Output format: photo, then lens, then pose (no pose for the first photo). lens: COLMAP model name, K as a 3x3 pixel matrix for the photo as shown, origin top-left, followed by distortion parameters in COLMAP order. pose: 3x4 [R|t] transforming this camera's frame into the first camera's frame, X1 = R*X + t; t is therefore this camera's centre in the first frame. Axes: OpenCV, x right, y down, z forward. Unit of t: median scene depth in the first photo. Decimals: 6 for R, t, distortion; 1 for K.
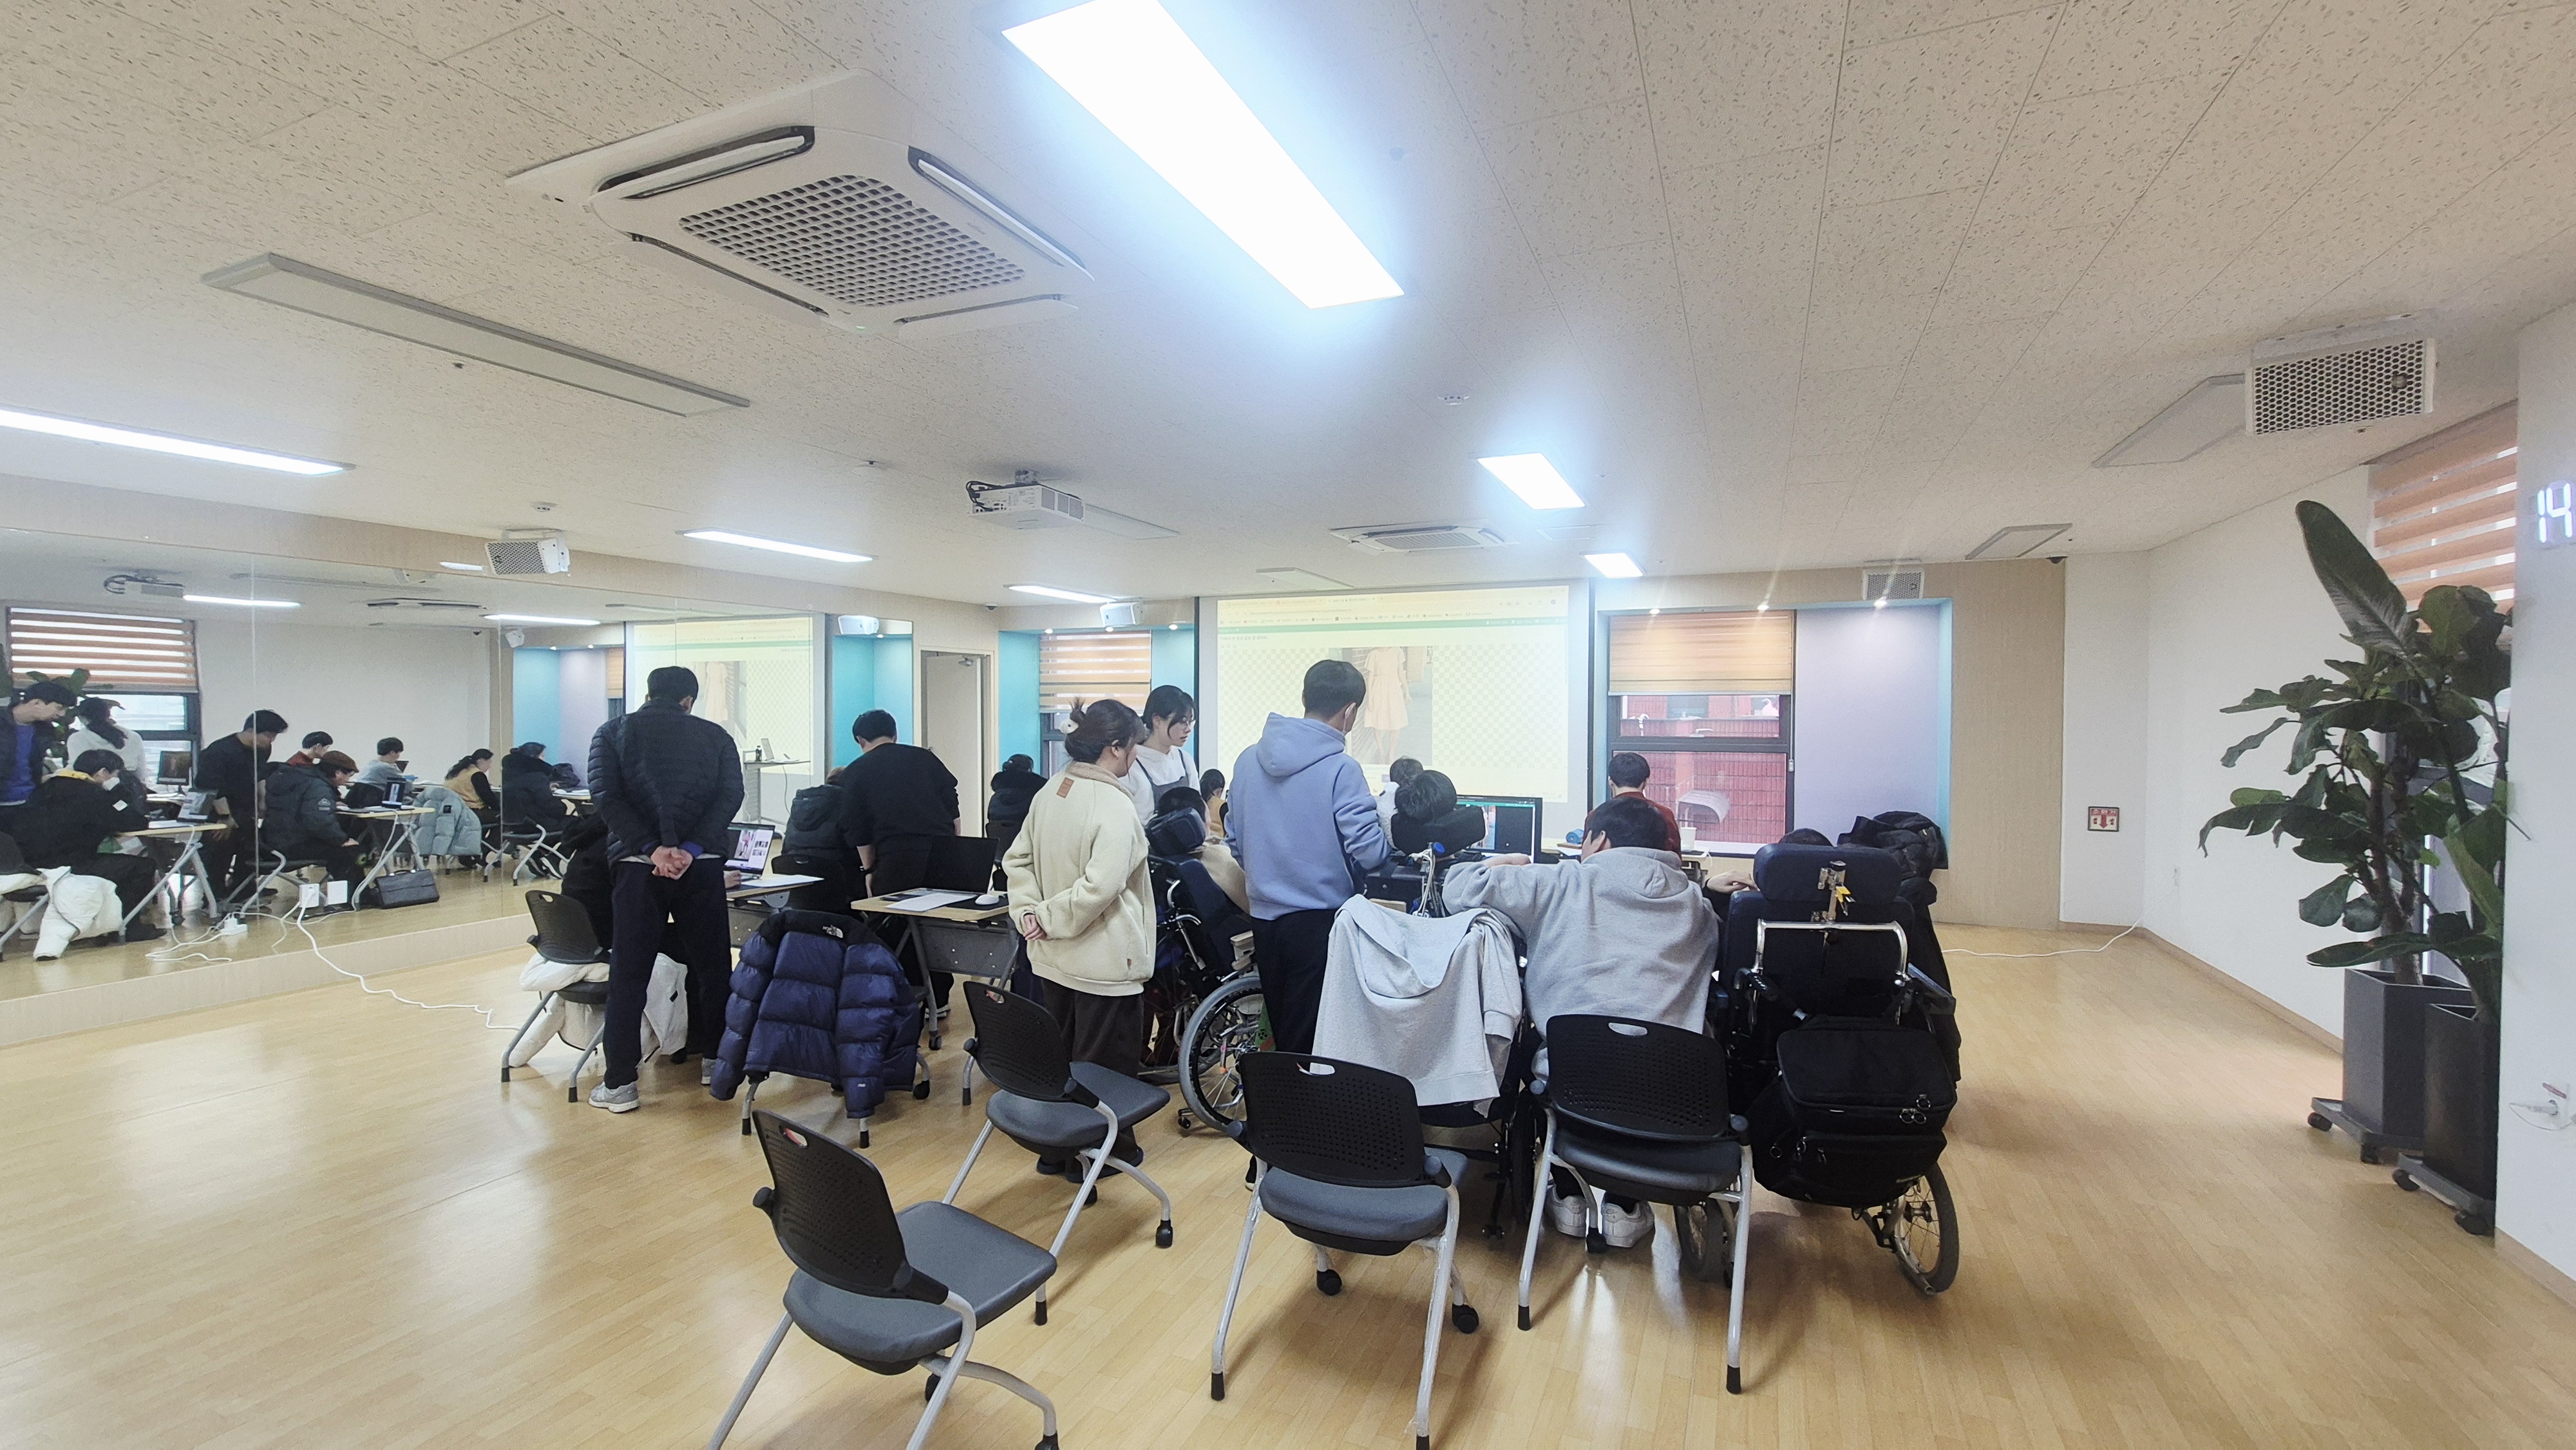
lens RADIAL K [[1056.8, 0, 1279.5], [0, 1056.8, 734.0], [0, 0, 1]] dist [-0.004130, 0.001329]
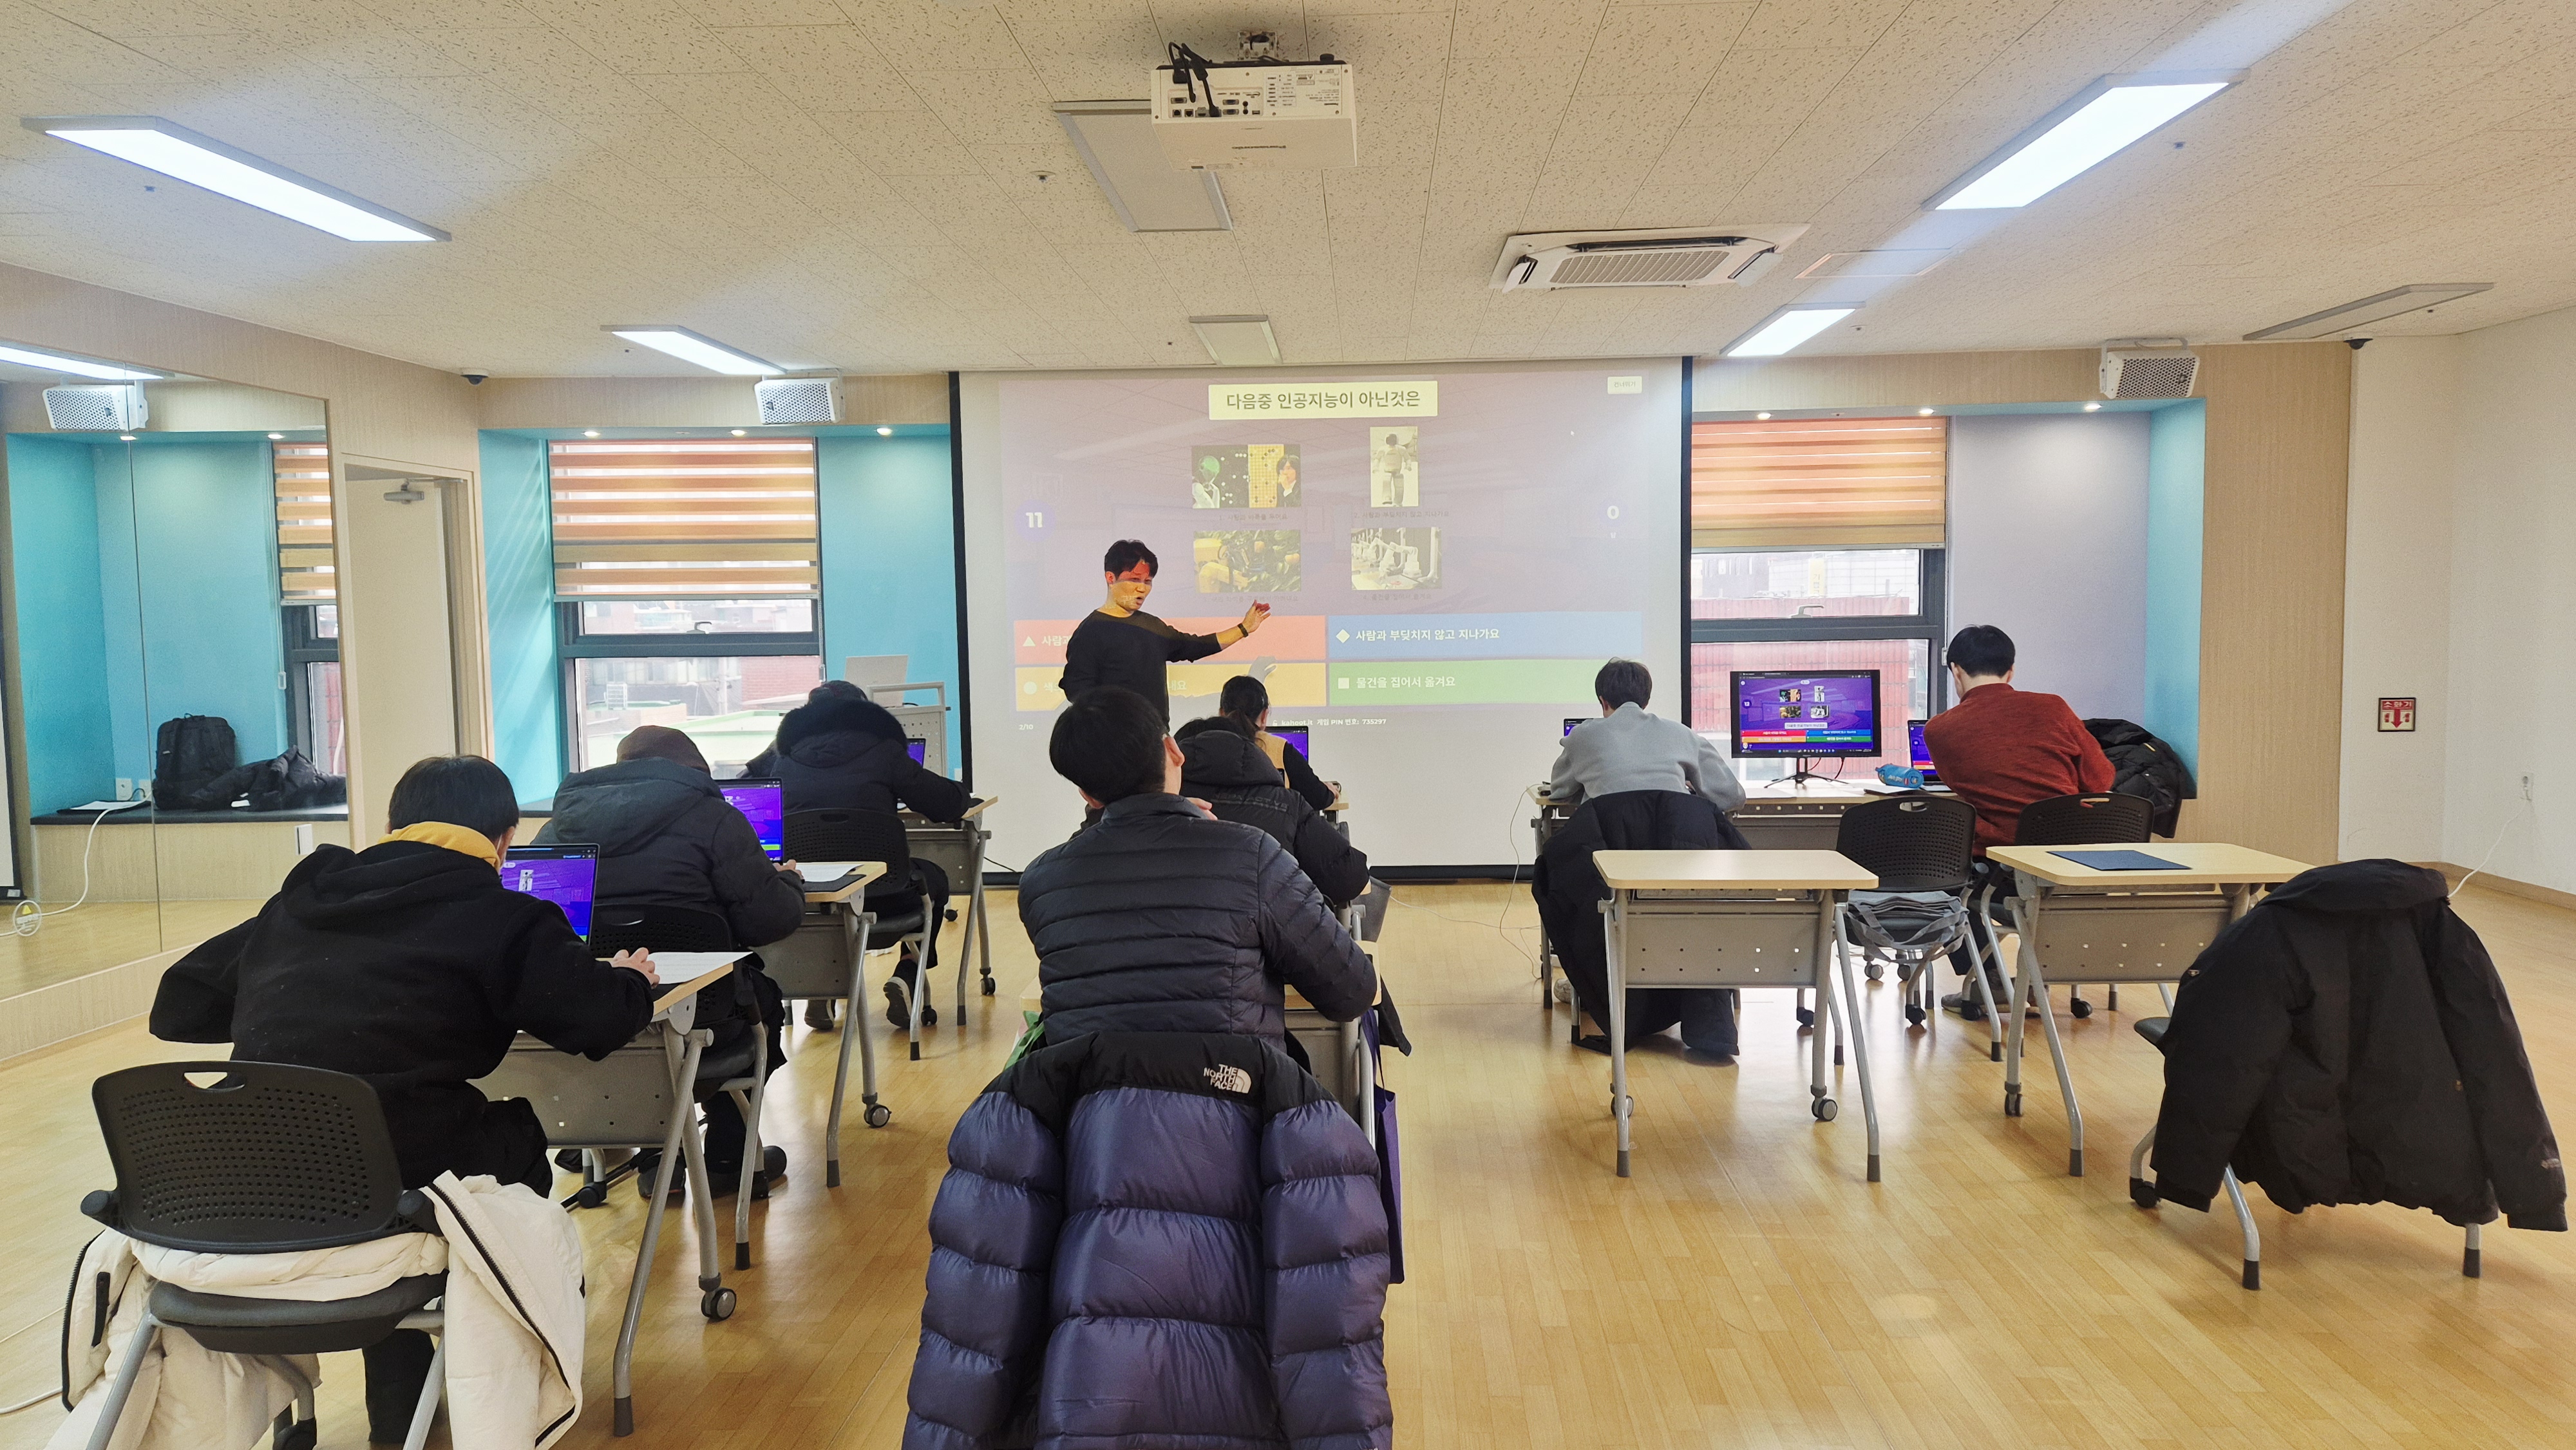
lens RADIAL K [[1725.4, 0, 1310.1], [0, 1725.4, 702.3], [0, 0, 1]] dist [0.062692, -0.032113]
pose [[0.924121, -0.038214, 0.380184, -0.298722], [0.026115, 0.998976, 0.036936, 0.008259], [-0.381207, -0.024205, 0.924173, 0.162885]]
